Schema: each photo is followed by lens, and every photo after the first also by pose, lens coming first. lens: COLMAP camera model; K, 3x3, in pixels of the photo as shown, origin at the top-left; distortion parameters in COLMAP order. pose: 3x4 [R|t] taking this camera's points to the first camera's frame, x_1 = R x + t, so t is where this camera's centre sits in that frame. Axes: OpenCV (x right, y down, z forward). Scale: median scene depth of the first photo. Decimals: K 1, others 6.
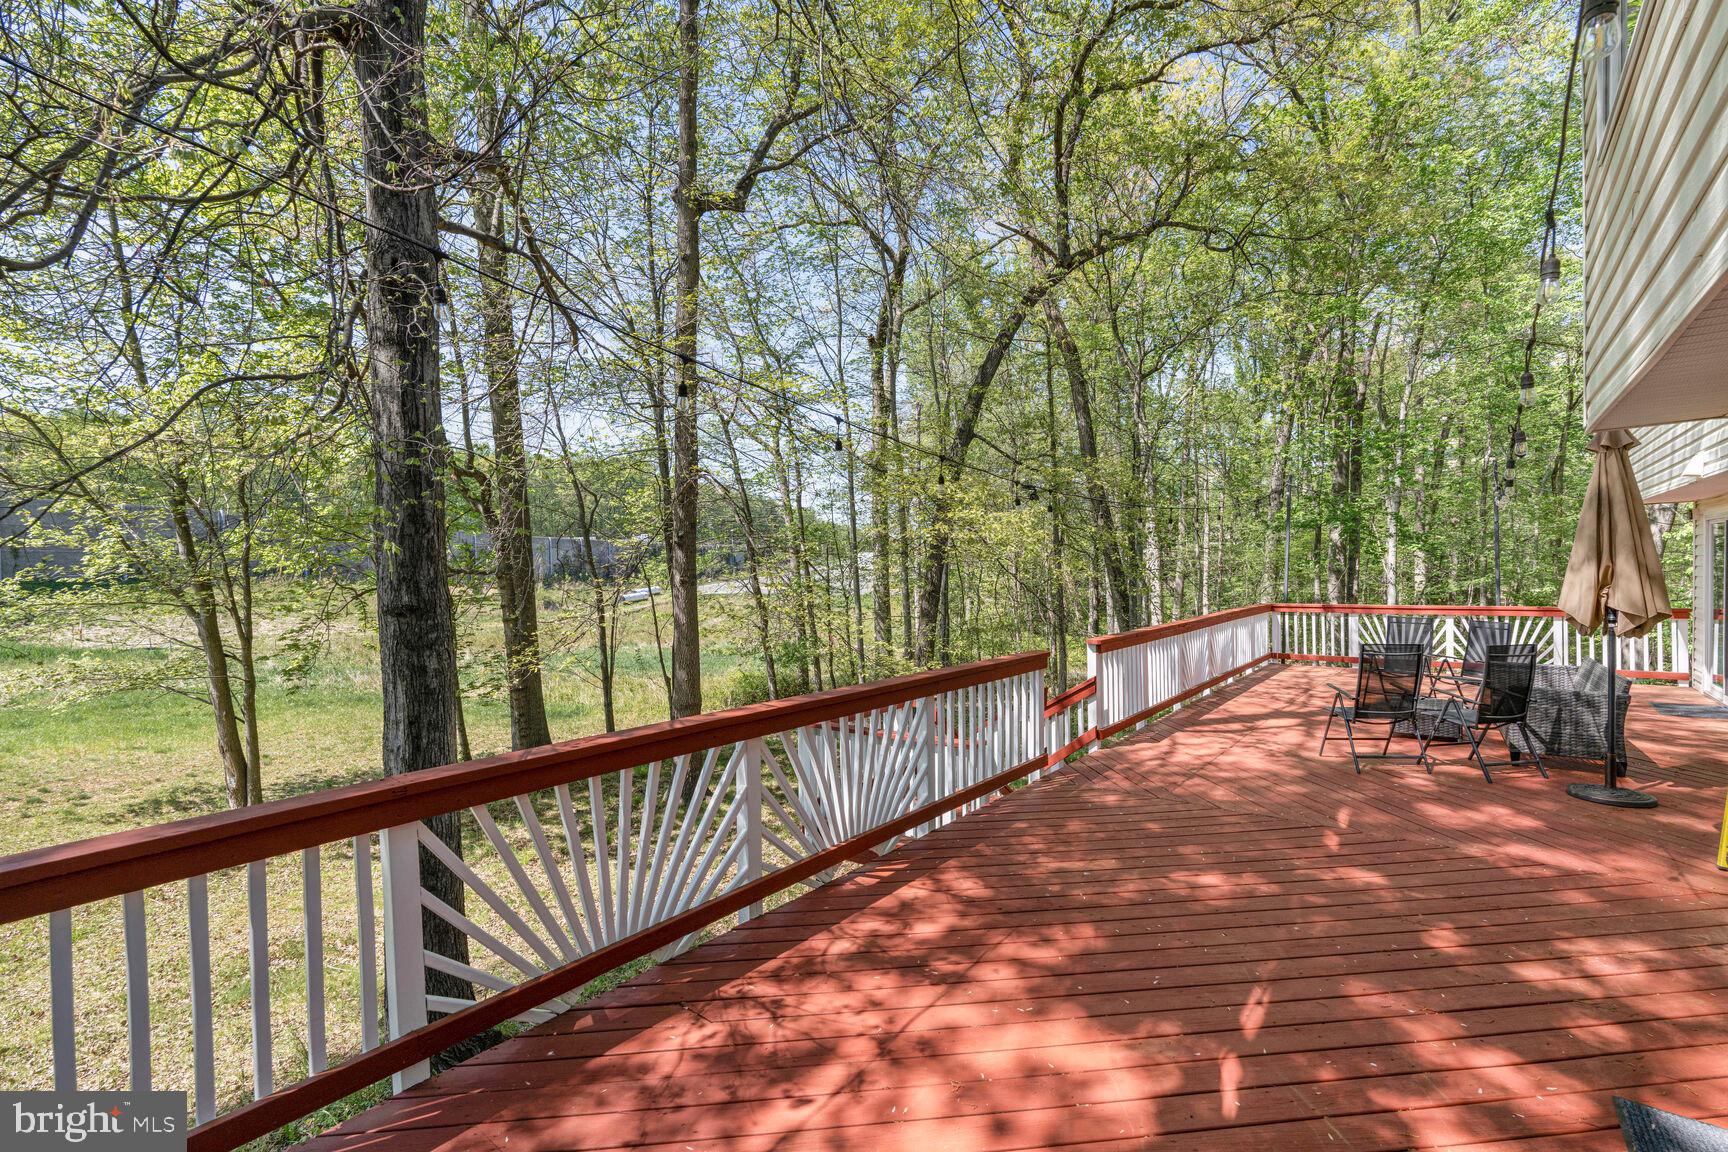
lens RADIAL K [[800.8, 0, 868.8], [0, 800.8, 576.8], [0, 0, 1]] dist [-0.002601, 0.000015]
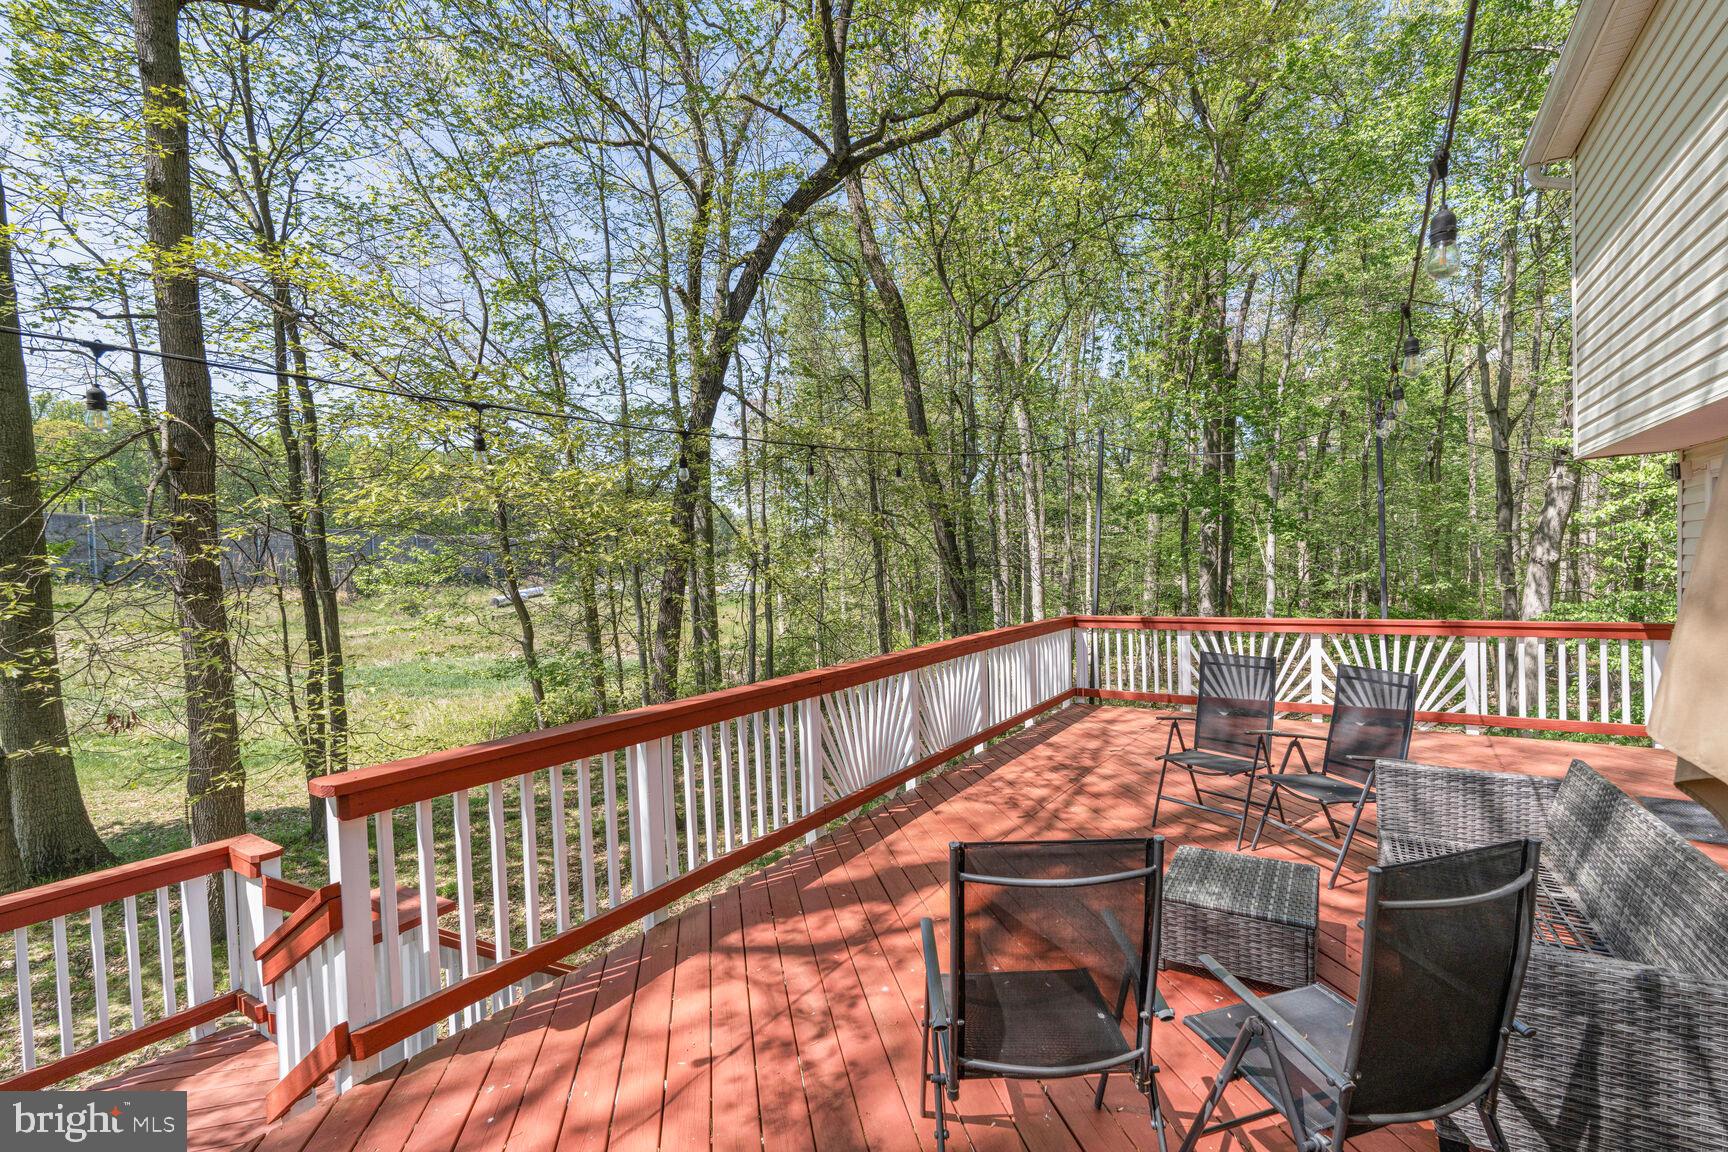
lens RADIAL K [[800.8, 0, 859.7], [0, 800.8, 572.7], [0, 0, 1]] dist [-0.002601, 0.000015]
pose [[0.995735, -0.007947, 0.091912, 0.207849], [0.007617, 0.999963, 0.003945, -0.006165], [-0.091940, -0.003229, 0.995759, 0.269438]]
